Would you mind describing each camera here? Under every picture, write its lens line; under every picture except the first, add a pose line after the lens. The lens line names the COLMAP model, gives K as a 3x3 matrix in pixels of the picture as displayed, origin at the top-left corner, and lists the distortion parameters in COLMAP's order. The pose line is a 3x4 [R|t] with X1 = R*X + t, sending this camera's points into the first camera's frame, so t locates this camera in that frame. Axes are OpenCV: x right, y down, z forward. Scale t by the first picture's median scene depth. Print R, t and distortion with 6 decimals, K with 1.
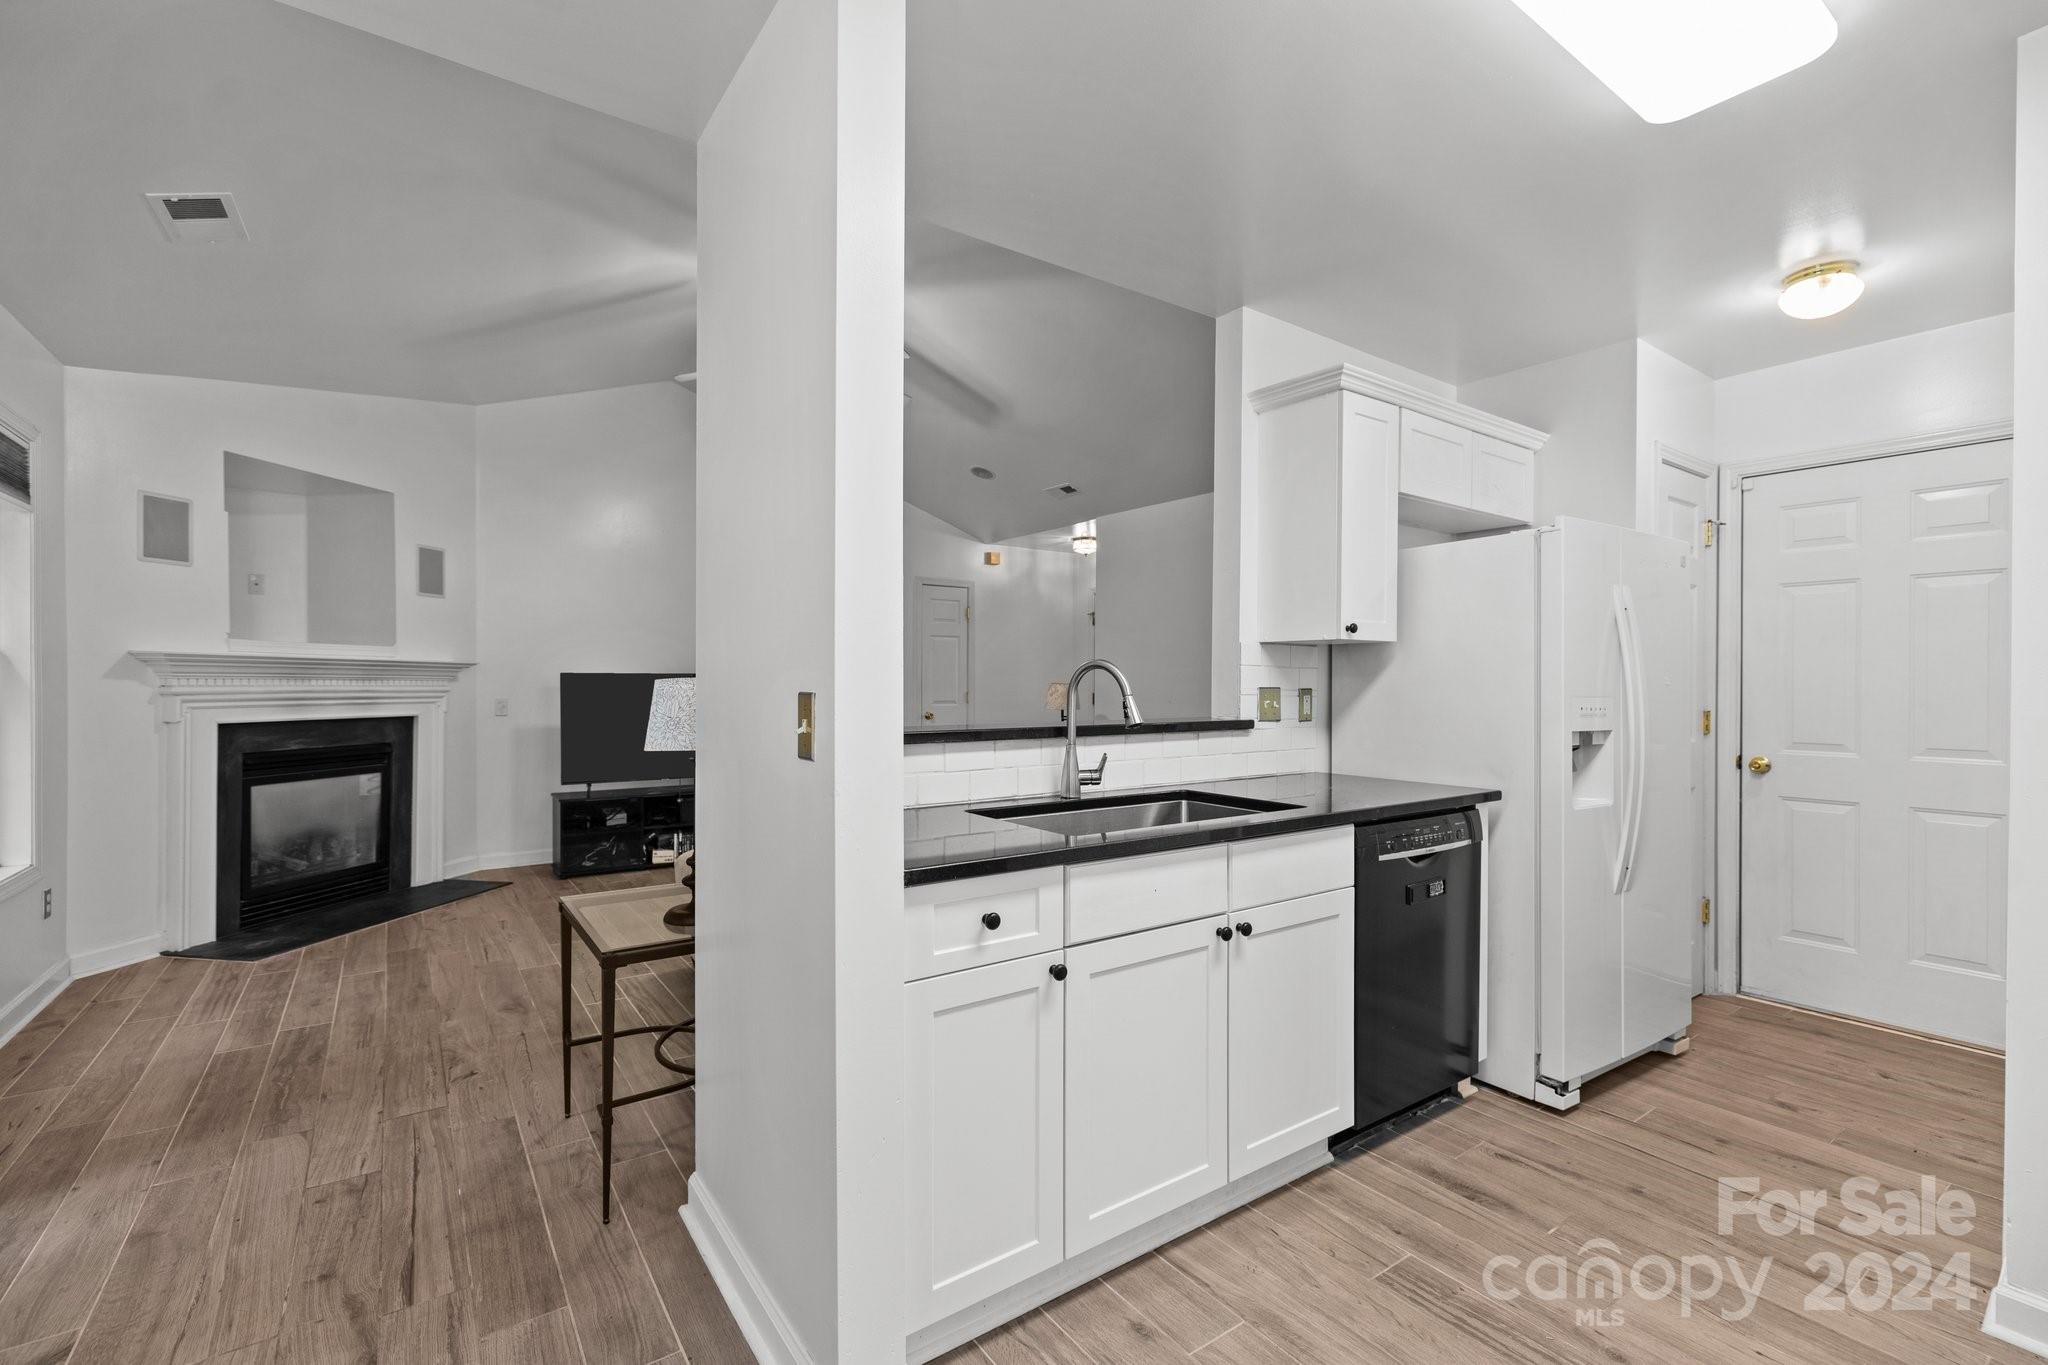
lens RADIAL K [[871.6, 0, 1014.4], [0, 871.6, 681.8], [0, 0, 1]] dist [-0.002756, 0.000182]
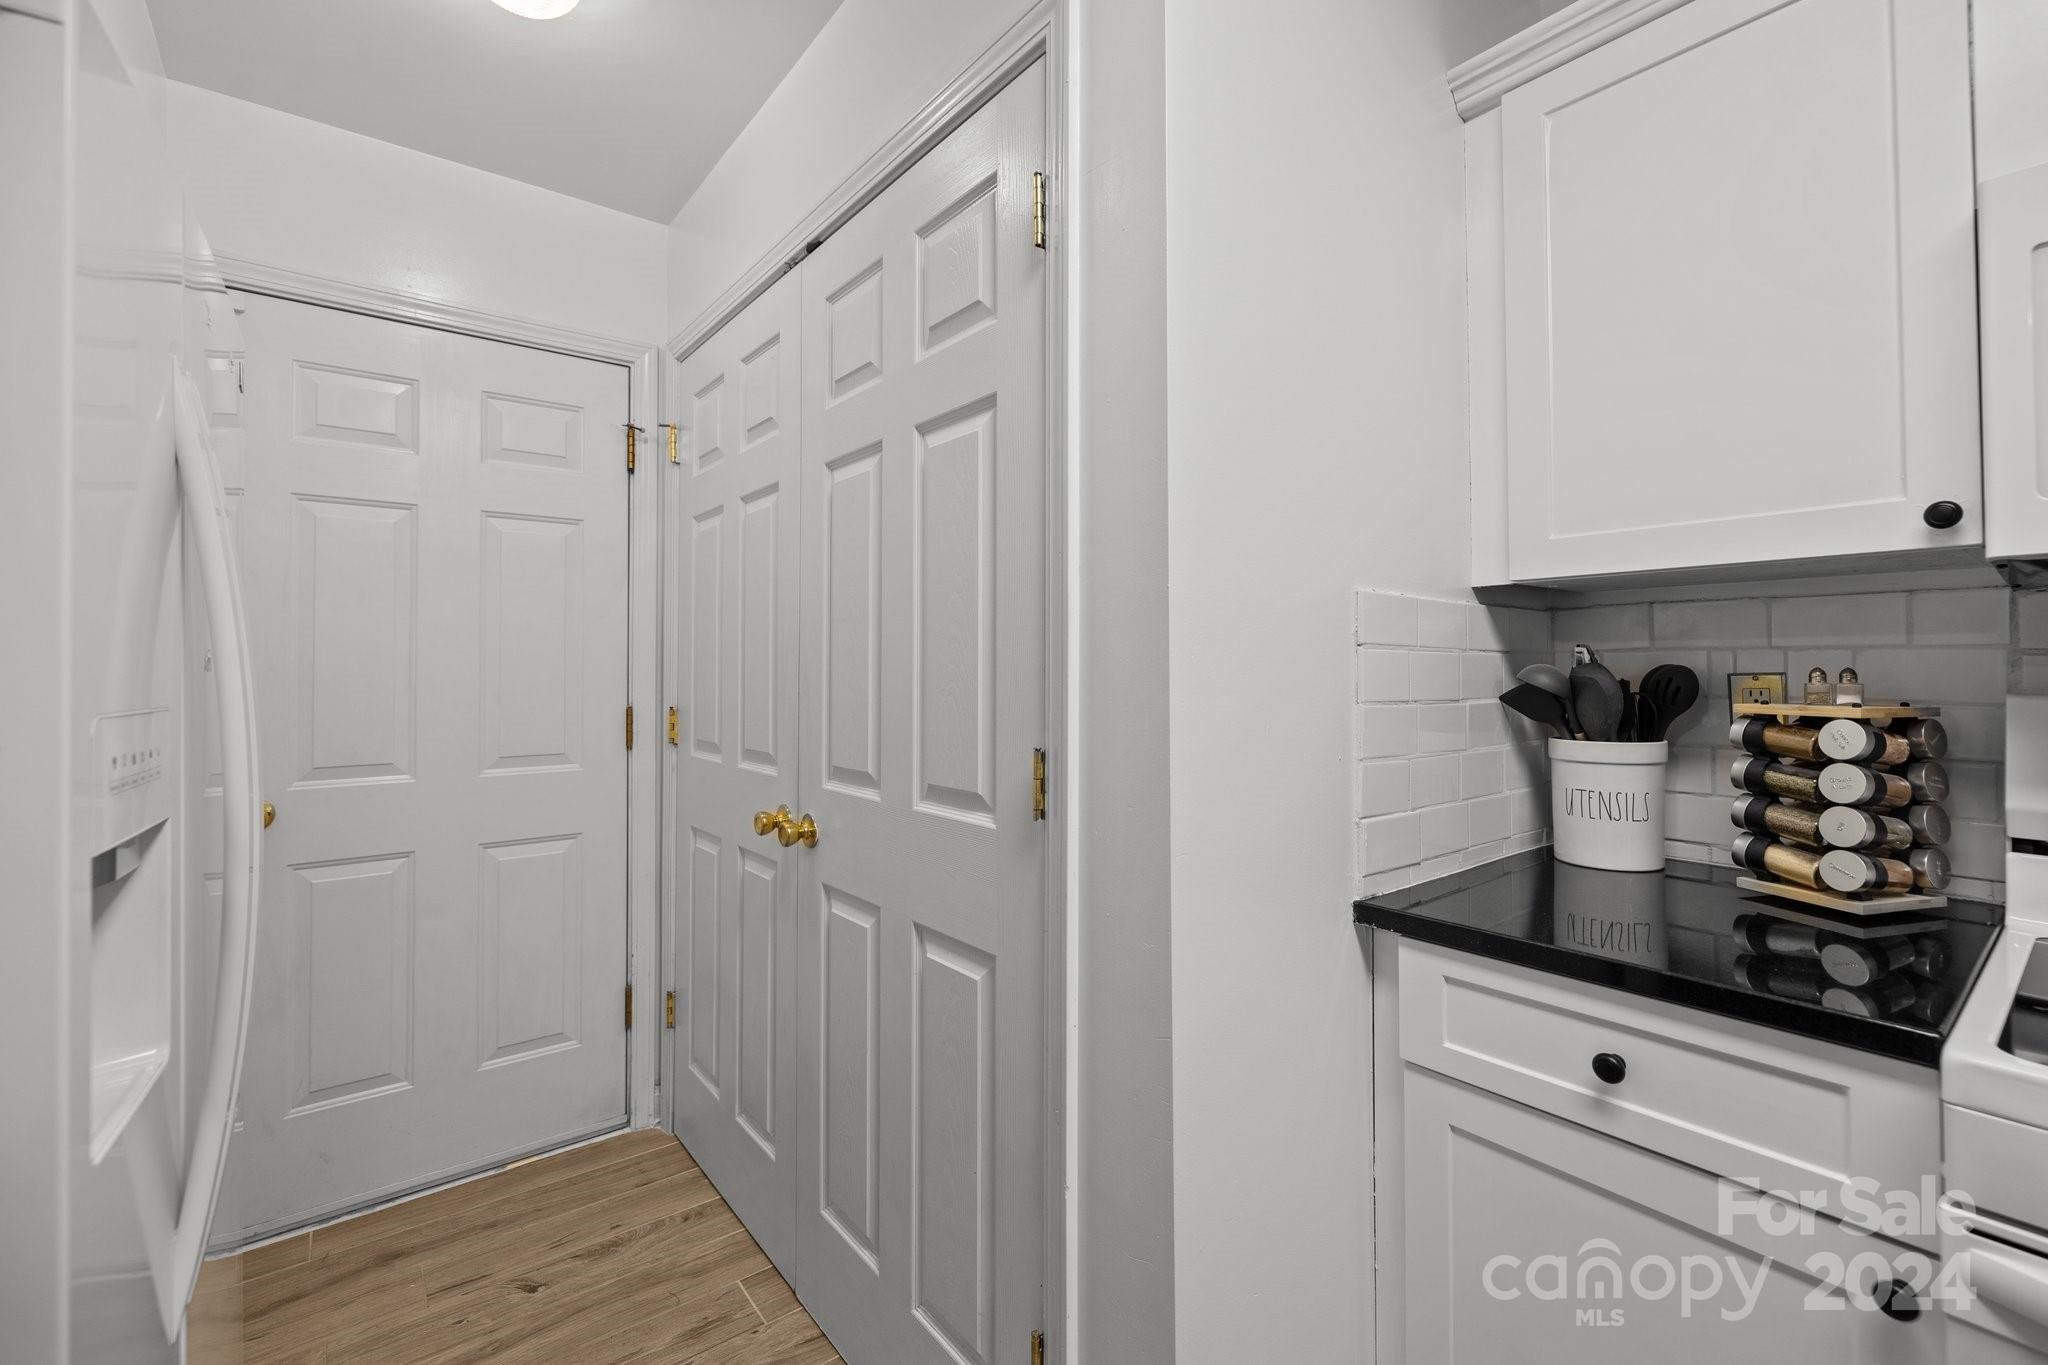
lens RADIAL K [[871.6, 0, 1036.5], [0, 871.6, 642.4], [0, 0, 1]] dist [-0.002756, 0.000182]
pose [[-0.061589, 0.020398, 0.997893, 0.245400], [0.006208, 0.999780, -0.020053, -0.000928], [-0.998082, 0.004960, -0.061702, 0.486944]]
